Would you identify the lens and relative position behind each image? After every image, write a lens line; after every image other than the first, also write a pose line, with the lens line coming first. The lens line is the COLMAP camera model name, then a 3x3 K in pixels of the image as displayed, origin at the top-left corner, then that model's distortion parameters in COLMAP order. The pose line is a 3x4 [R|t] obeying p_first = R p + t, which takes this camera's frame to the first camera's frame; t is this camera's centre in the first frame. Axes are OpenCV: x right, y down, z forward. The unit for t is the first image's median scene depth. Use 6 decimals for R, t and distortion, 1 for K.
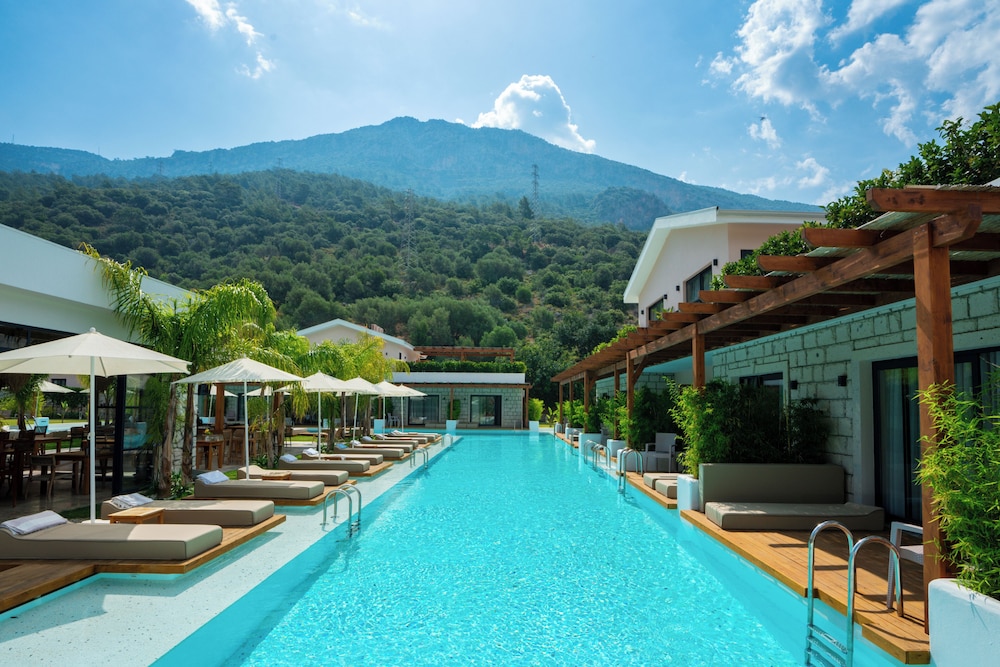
lens RADIAL K [[520.7, 0, 516.4], [0, 520.7, 368.7], [0, 0, 1]] dist [-0.058528, 0.000290]
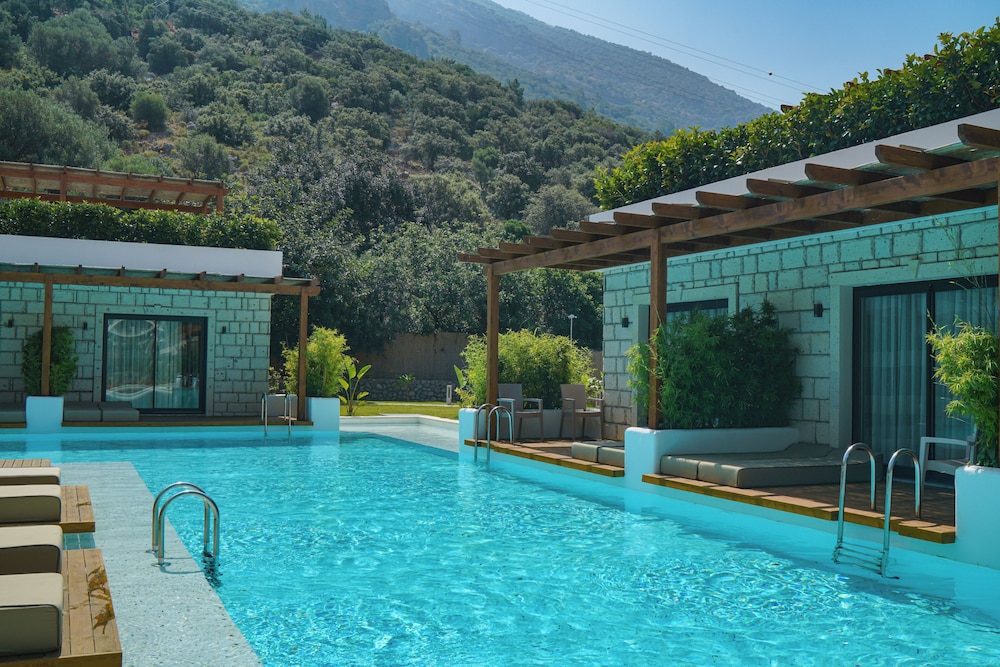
lens RADIAL K [[939.2, 0, 500.0], [0, 939.2, 333.5], [0, 0, 1]] dist [-0.082327, 0.016419]
pose [[0.910070, 0.020632, 0.413940, -0.027687], [-0.036524, 0.998867, 0.030513, 0.010205], [-0.412841, -0.042888, 0.909793, 0.112380]]
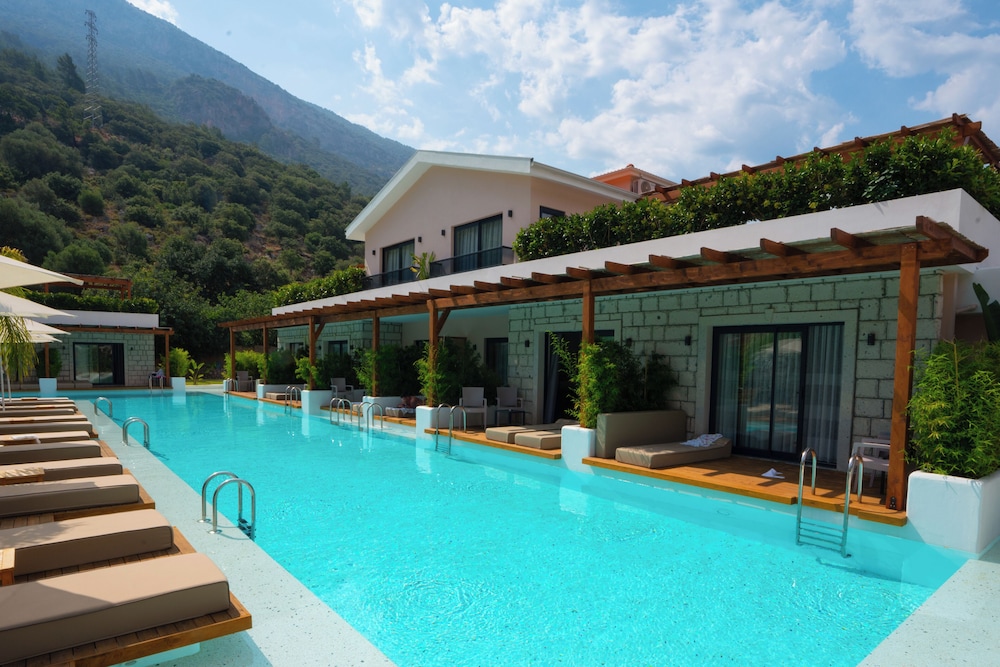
lens RADIAL K [[577.8, 0, 500.5], [0, 577.8, 406.0], [0, 0, 1]] dist [-0.063476, 0.023009]
pose [[0.779904, -0.046967, 0.624135, -0.031421], [-0.050408, 0.989228, 0.137429, 0.000637], [-0.623867, -0.138643, 0.769135, 0.011327]]
